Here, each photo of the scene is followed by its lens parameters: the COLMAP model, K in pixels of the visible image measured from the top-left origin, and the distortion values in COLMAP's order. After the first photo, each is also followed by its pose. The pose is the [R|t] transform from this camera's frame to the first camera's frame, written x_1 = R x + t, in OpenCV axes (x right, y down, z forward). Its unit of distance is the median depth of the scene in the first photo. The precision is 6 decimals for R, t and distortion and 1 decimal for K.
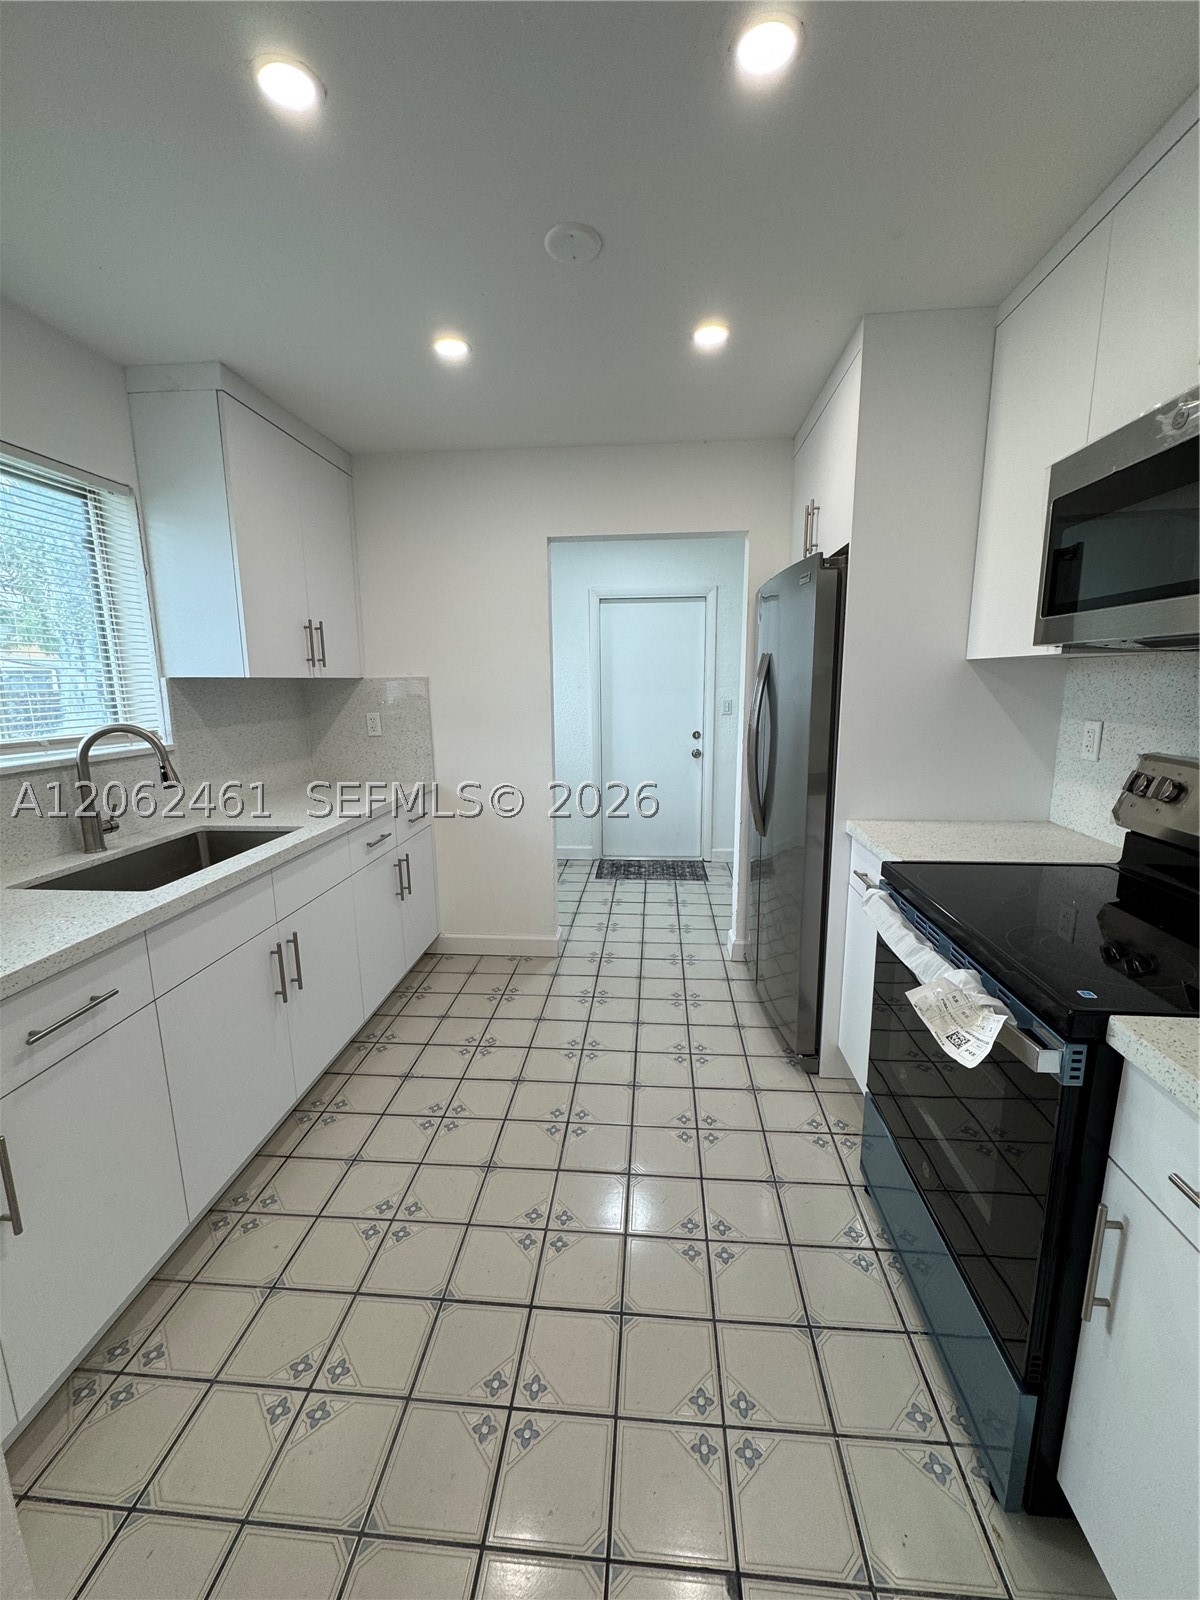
lens RADIAL K [[647.1, 0, 601.2], [0, 647.1, 800.5], [0, 0, 1]] dist [-0.003307, -0.000157]
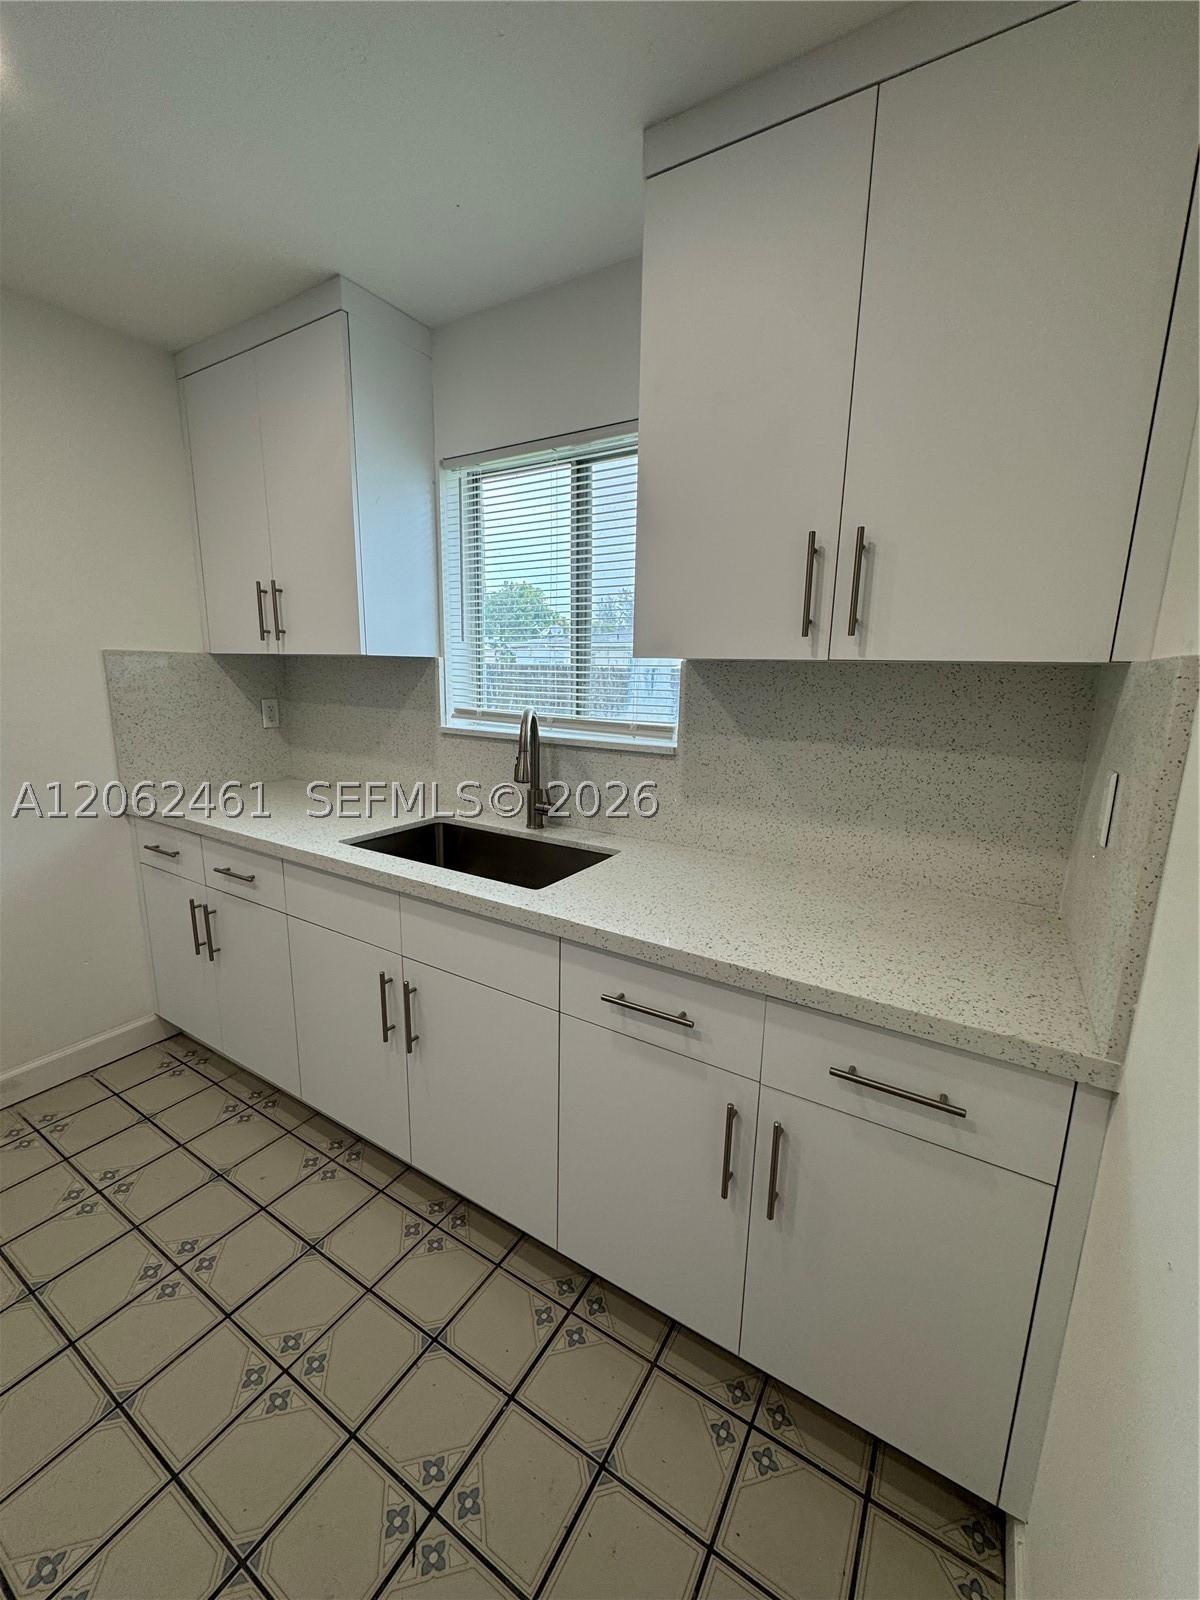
lens RADIAL K [[647.1, 0, 597.8], [0, 647.1, 795.1], [0, 0, 1]] dist [-0.003307, -0.000157]
pose [[-0.455662, 0.174274, -0.872927, 0.067498], [-0.175127, 0.943932, 0.279864, -0.277393], [0.872756, 0.280396, -0.399594, 1.483838]]
